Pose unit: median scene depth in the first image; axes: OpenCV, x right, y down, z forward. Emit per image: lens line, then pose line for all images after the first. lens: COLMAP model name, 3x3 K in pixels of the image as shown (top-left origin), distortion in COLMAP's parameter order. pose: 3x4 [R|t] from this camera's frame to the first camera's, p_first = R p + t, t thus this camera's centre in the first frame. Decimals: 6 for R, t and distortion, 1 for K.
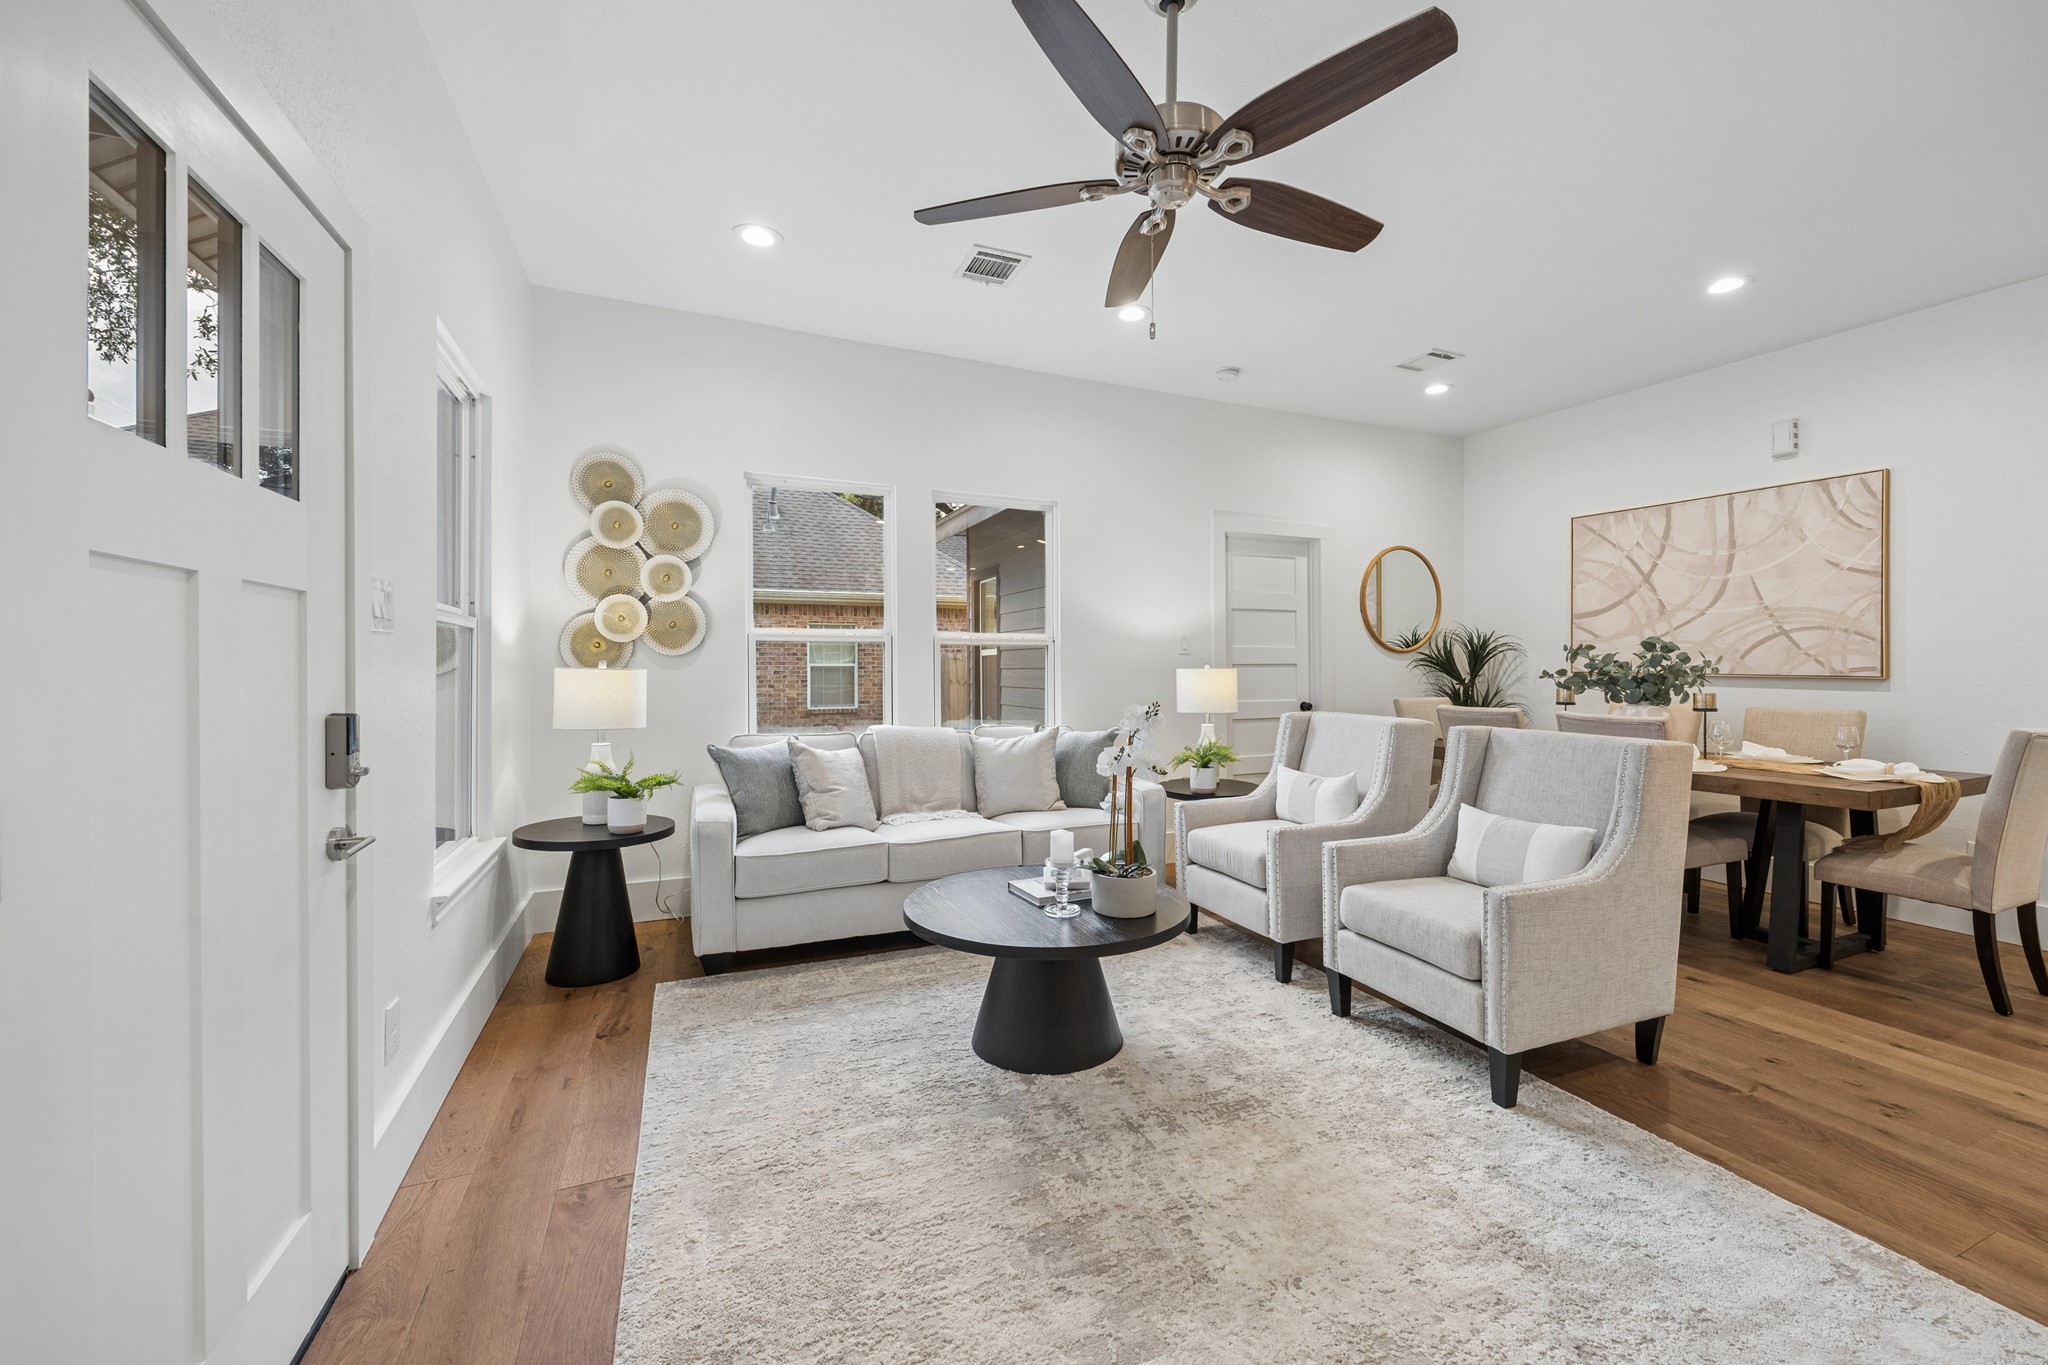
lens RADIAL K [[823.3, 0, 1047.7], [0, 823.3, 663.1], [0, 0, 1]] dist [-0.000327, -0.000221]
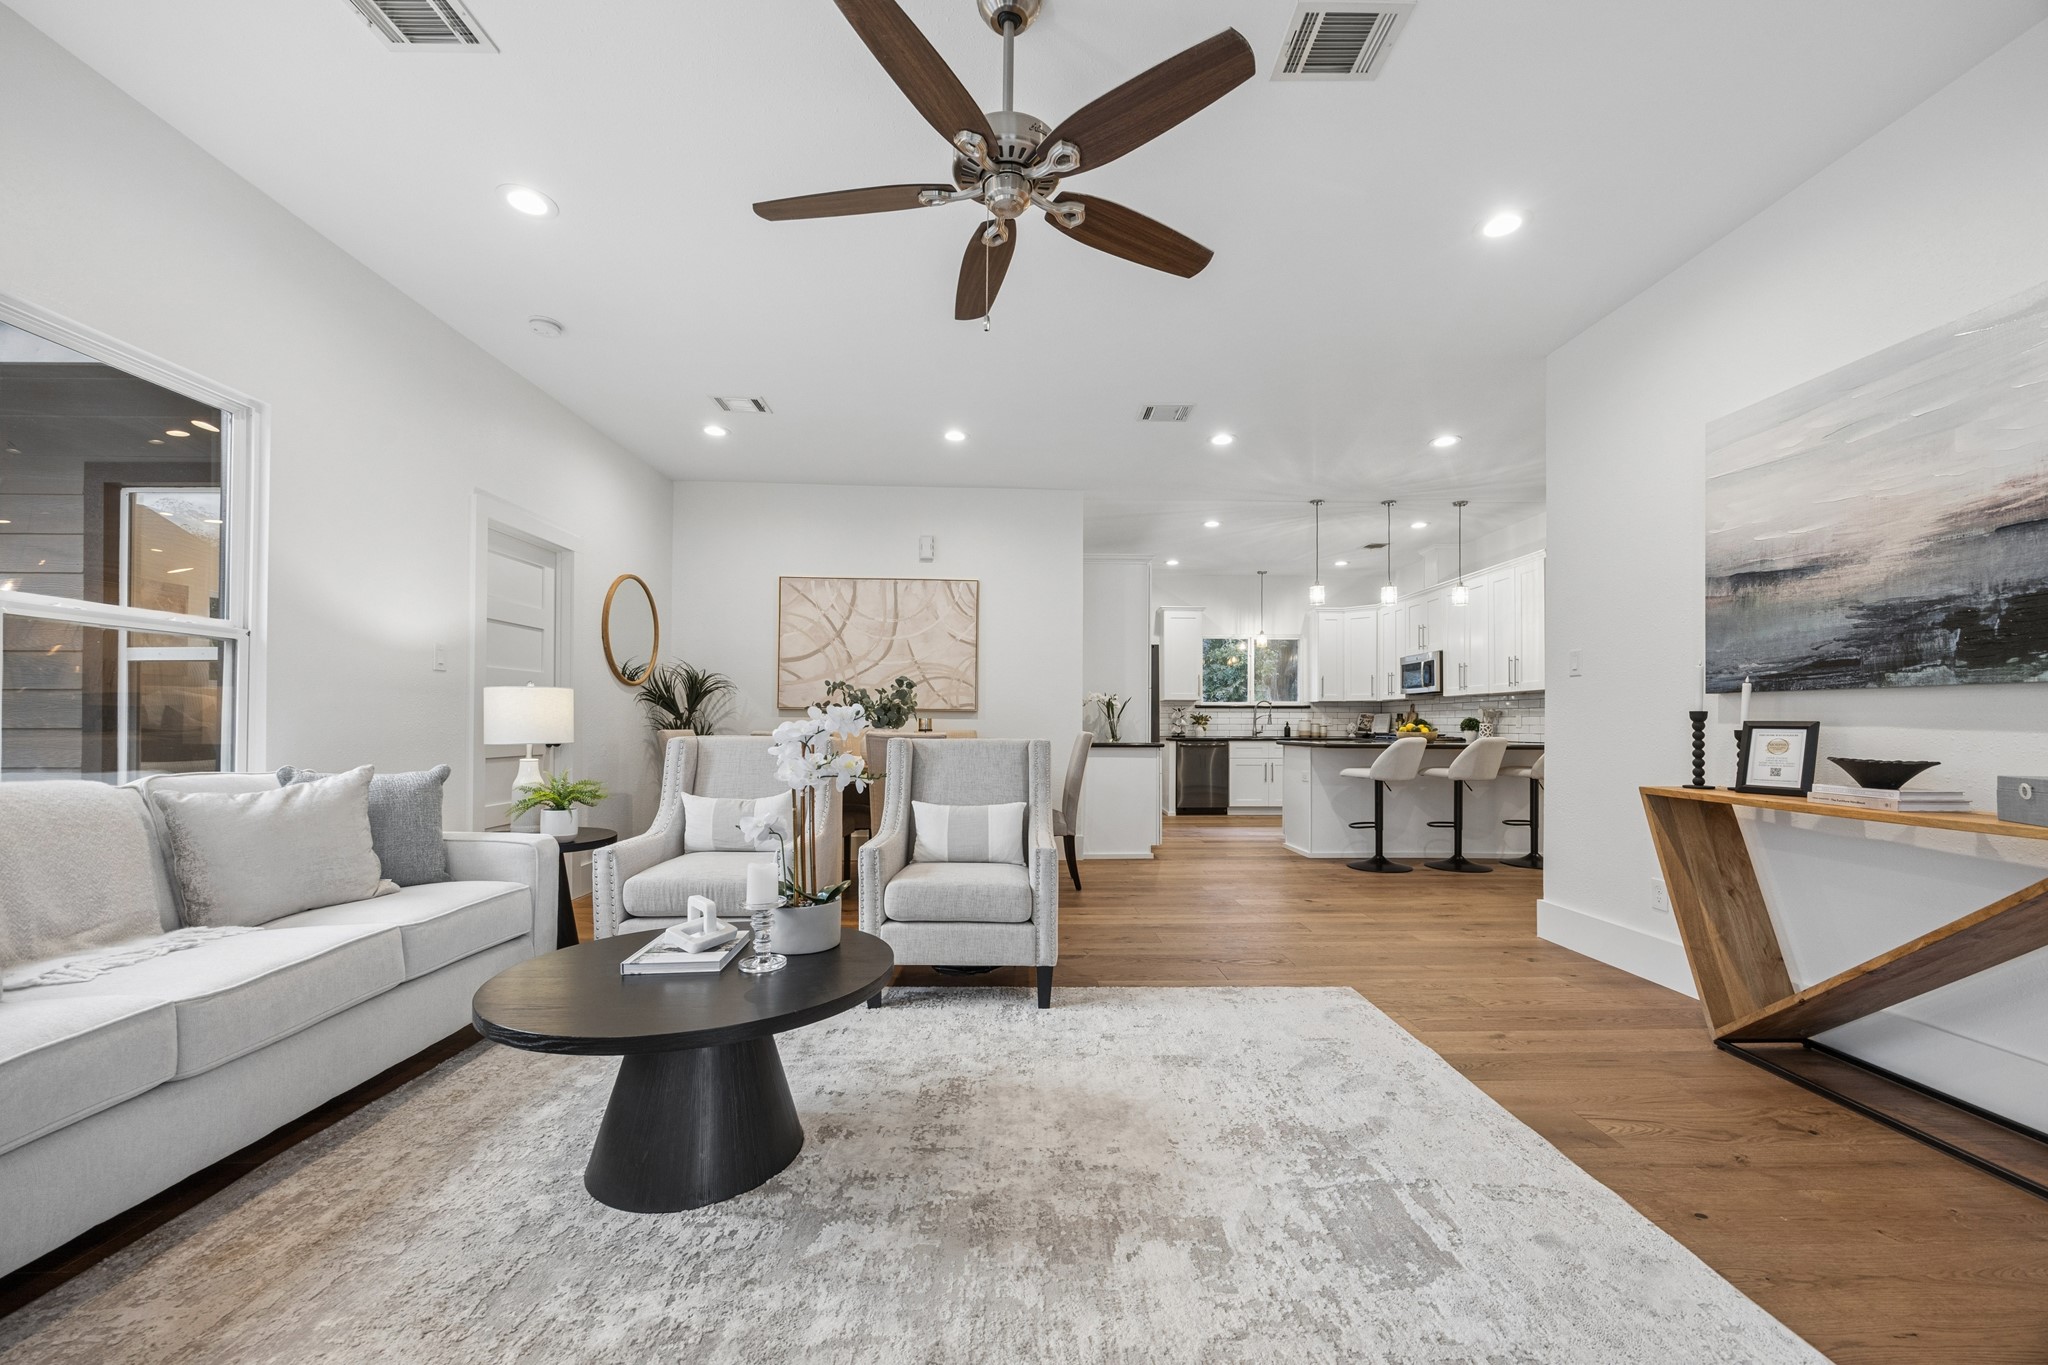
lens RADIAL K [[802.0, 0, 1046.8], [0, 802.0, 707.3], [0, 0, 1]] dist [-0.000450, -0.000011]
pose [[0.371579, 0.021036, 0.928163, -0.358326], [-0.006289, 0.999777, -0.020141, 0.040087], [-0.928380, 0.001647, 0.371628, 0.274175]]
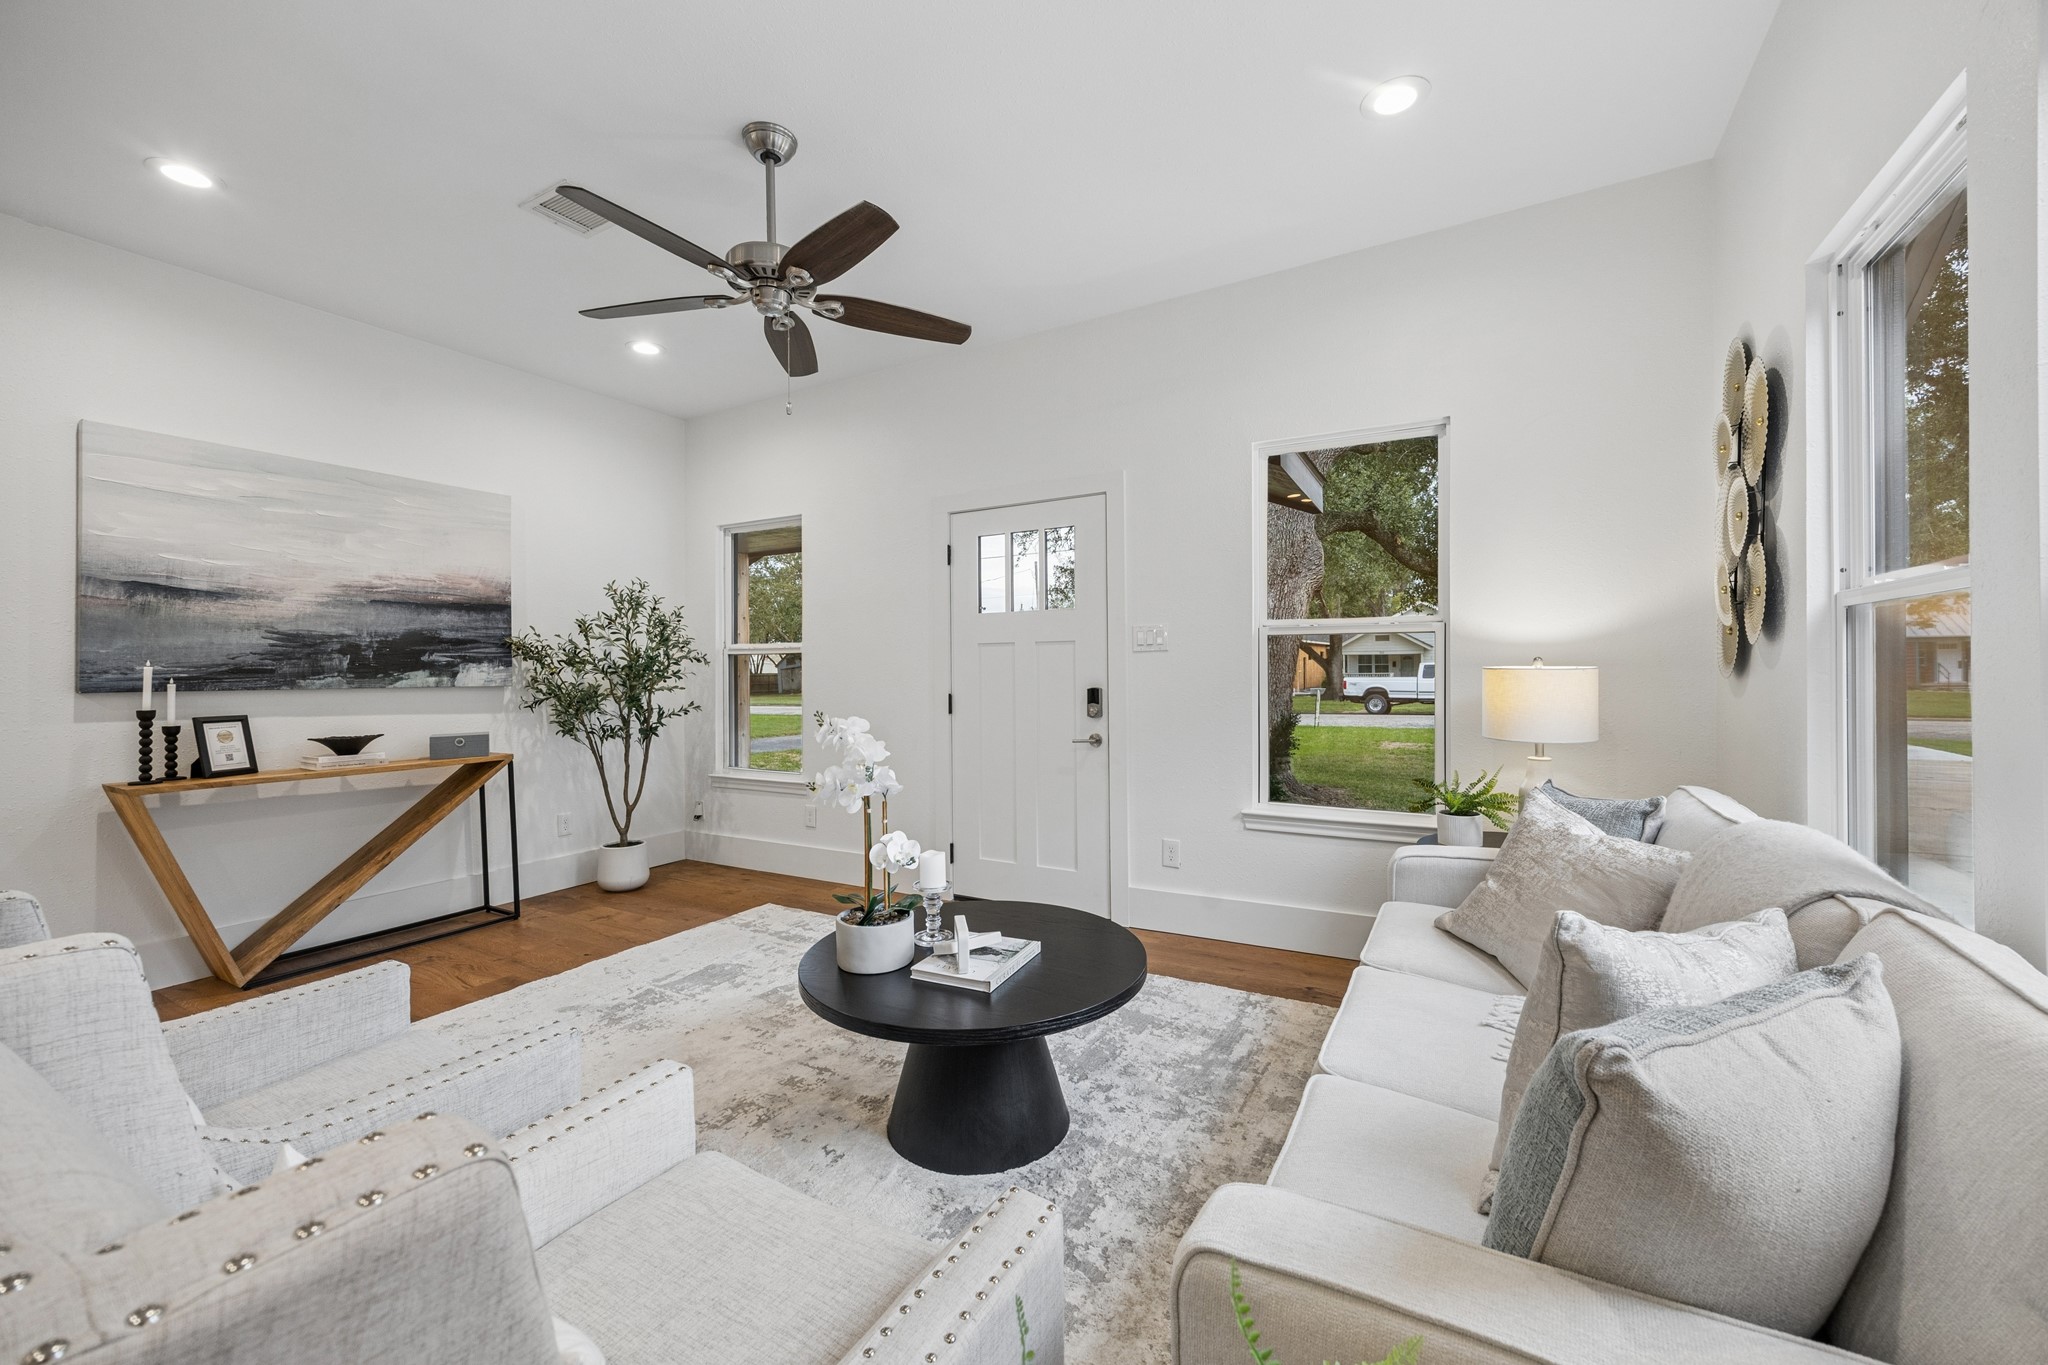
lens RADIAL K [[805.1, 0, 1055.5], [0, 805.1, 670.0], [0, 0, 1]] dist [-0.000670, -0.005433]
pose [[-0.790812, 0.010532, -0.611969, 0.272133], [0.012911, 0.999917, 0.000524, 0.000426], [0.611923, -0.007486, -0.790882, 1.073249]]
